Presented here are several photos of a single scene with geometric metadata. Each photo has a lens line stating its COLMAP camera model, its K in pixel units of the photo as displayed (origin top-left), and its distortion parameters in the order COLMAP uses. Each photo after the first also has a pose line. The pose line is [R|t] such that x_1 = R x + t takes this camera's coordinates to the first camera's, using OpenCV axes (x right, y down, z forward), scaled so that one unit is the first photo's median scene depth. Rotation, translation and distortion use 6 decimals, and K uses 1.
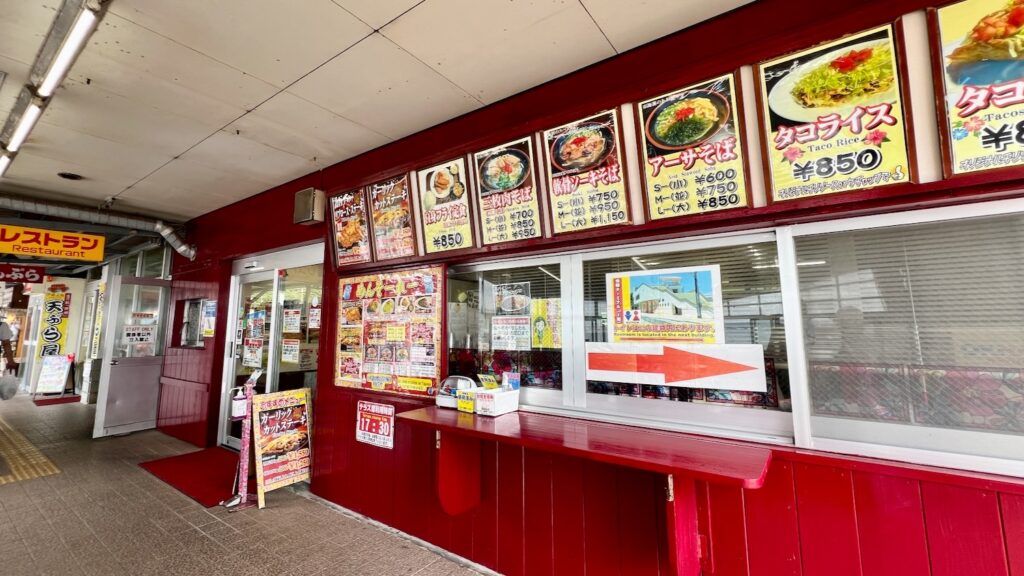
lens RADIAL K [[411.7, 0, 512.5], [0, 411.7, 284.3], [0, 0, 1]] dist [-0.000331, -0.000051]
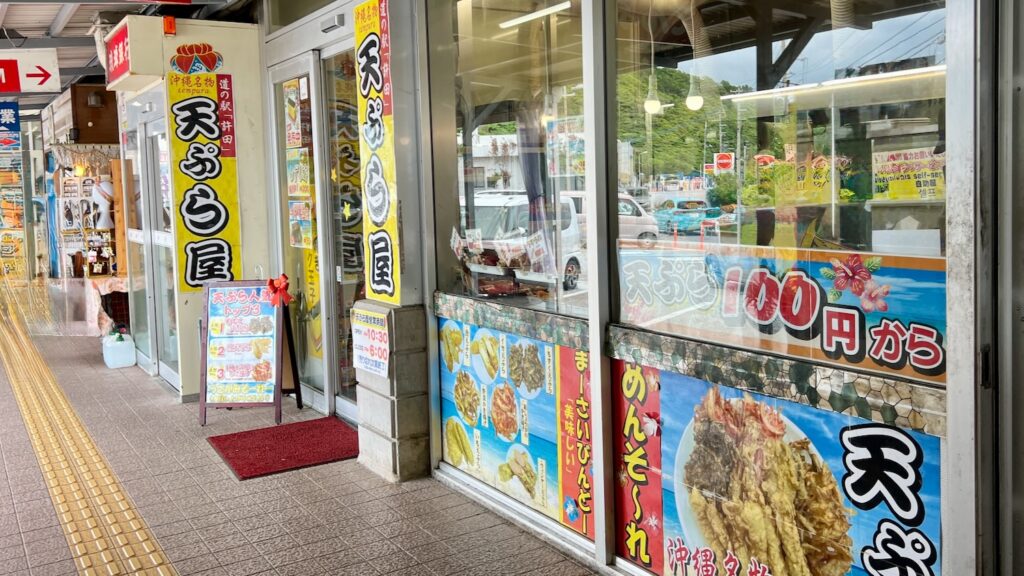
lens RADIAL K [[828.1, 0, 511.3], [0, 828.1, 286.5], [0, 0, 1]] dist [-0.007649, -0.000596]
pose [[0.930615, 0.022526, -0.365307, -0.673493], [0.061311, 0.974406, 0.216273, 0.056201], [0.360829, -0.223665, 0.905415, 0.506302]]
